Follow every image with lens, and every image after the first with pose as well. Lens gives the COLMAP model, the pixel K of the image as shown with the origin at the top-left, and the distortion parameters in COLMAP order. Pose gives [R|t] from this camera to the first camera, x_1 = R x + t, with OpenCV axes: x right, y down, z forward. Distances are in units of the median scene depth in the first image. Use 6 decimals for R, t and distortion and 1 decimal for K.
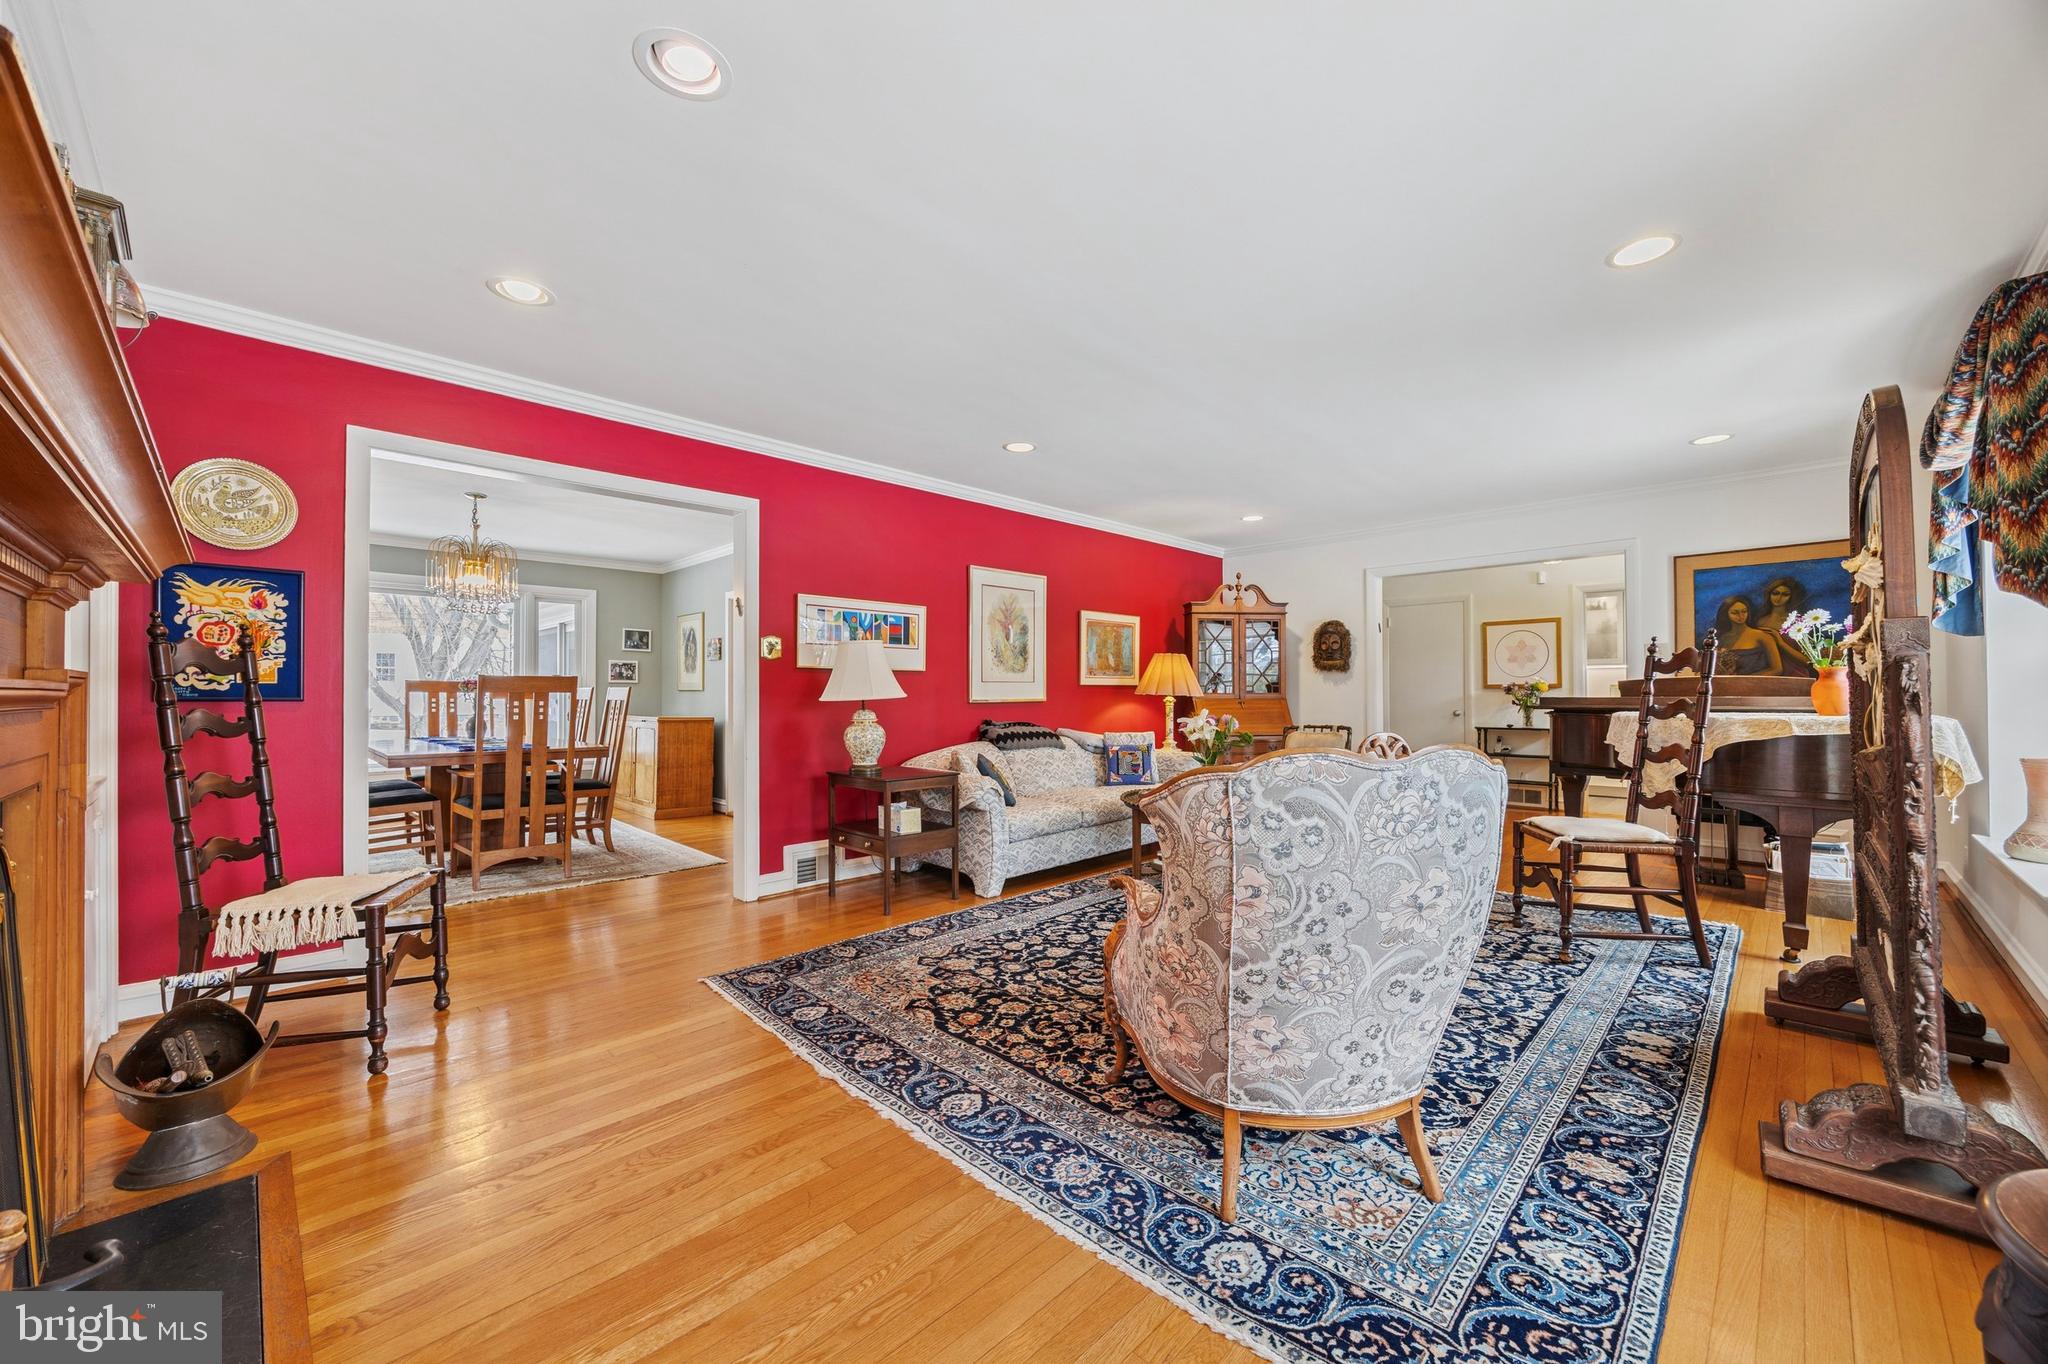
lens RADIAL K [[779.3, 0, 1024.9], [0, 779.3, 690.5], [0, 0, 1]] dist [-0.002142, -0.000032]
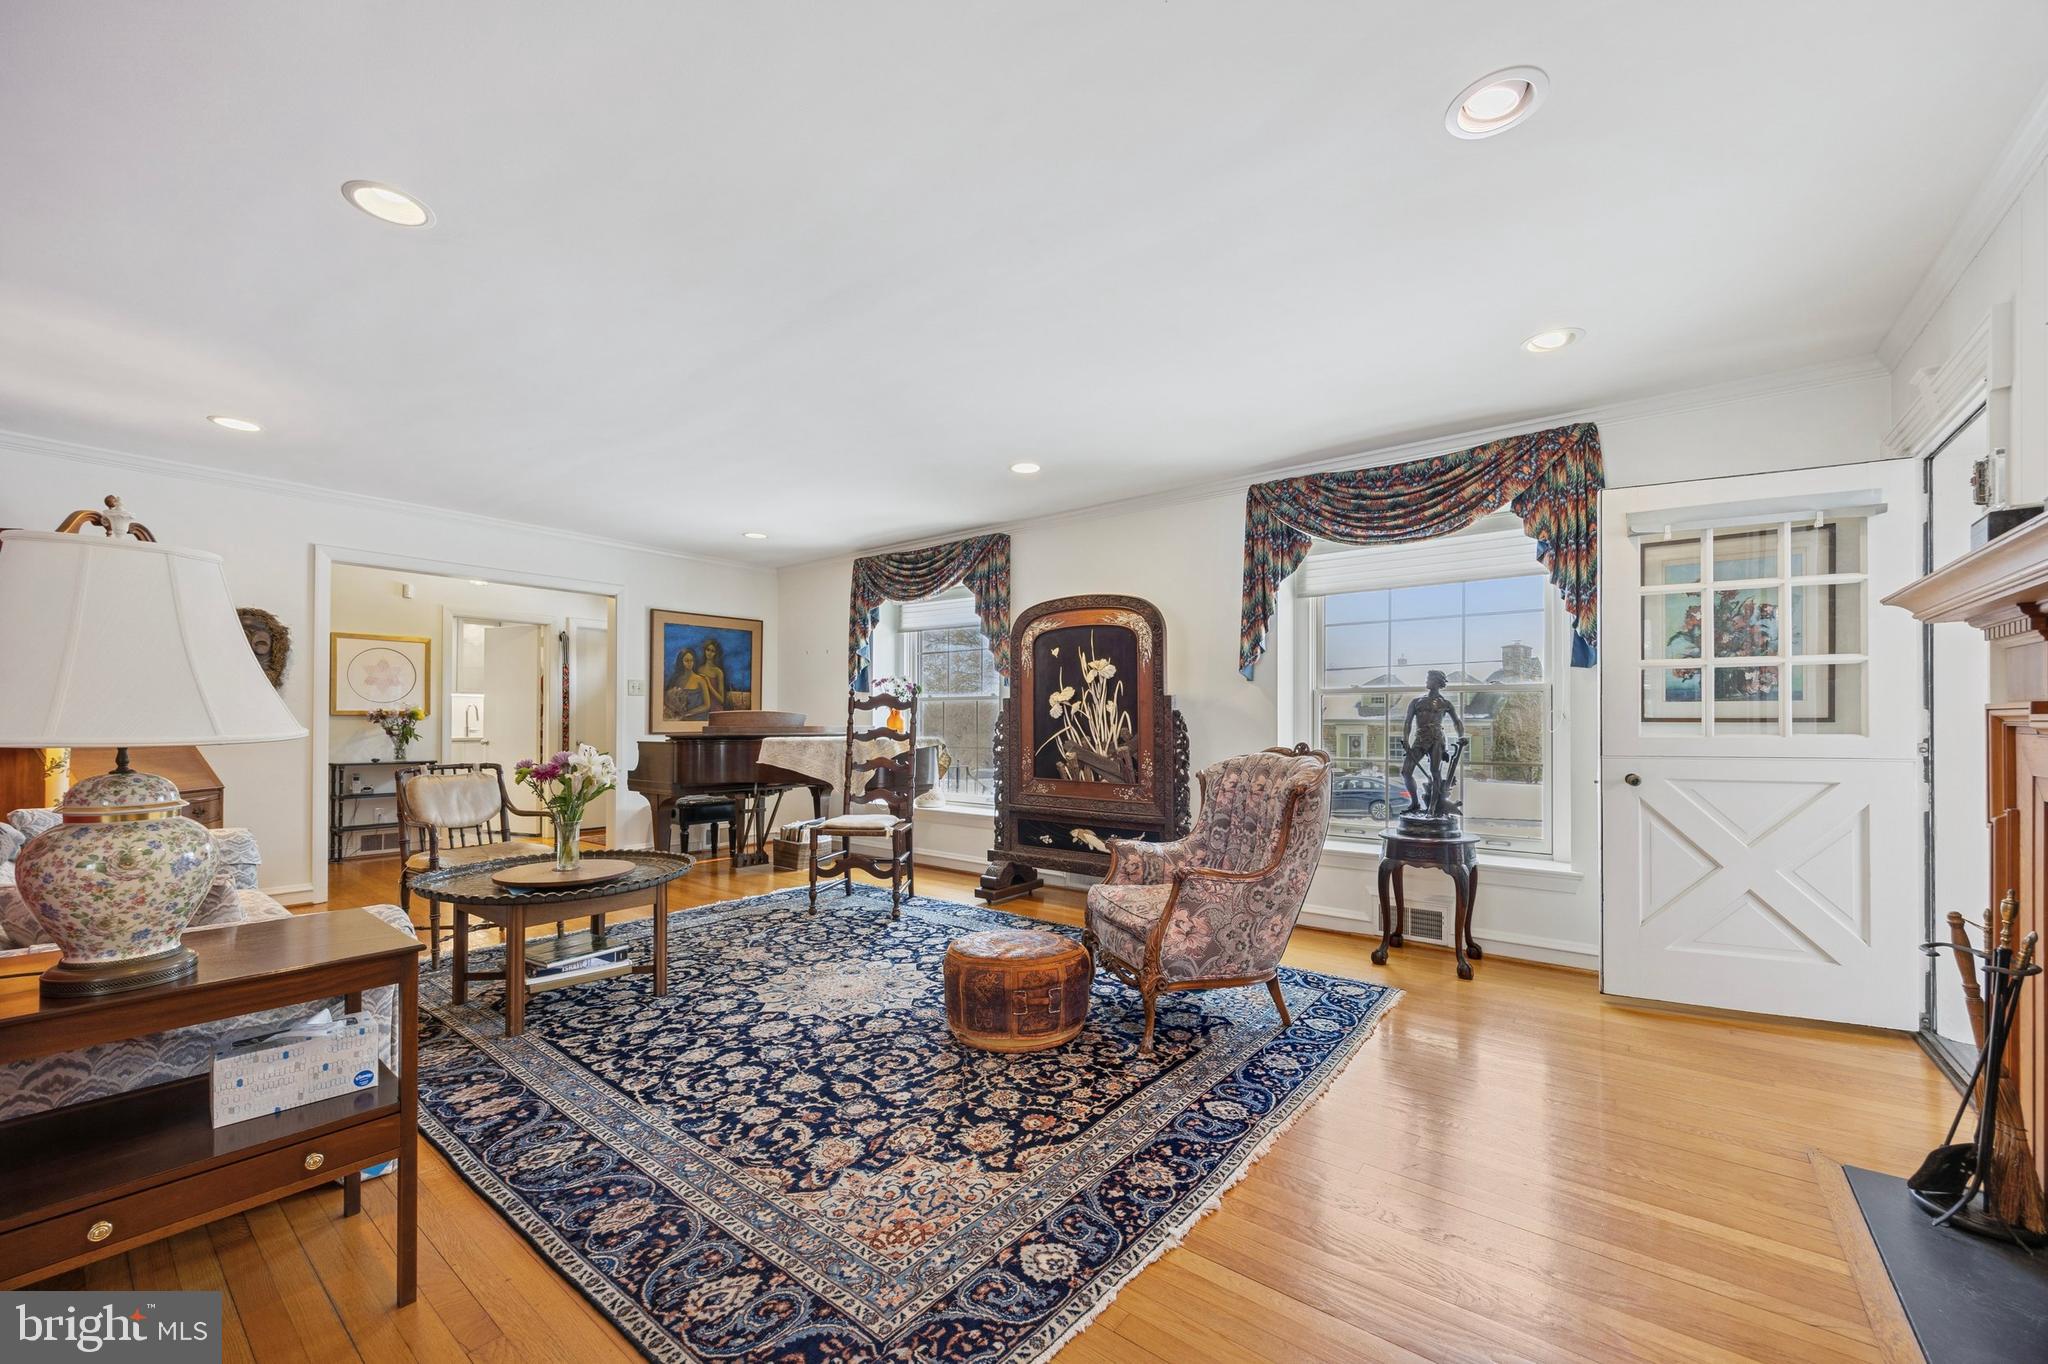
lens RADIAL K [[779.3, 0, 1058.4], [0, 779.3, 718.2], [0, 0, 1]] dist [-0.002142, -0.000032]
pose [[-0.132736, 0.010251, 0.991098, -0.806351], [-0.008381, 0.999899, -0.011465, 0.009155], [-0.991116, -0.009828, -0.132636, 0.999833]]
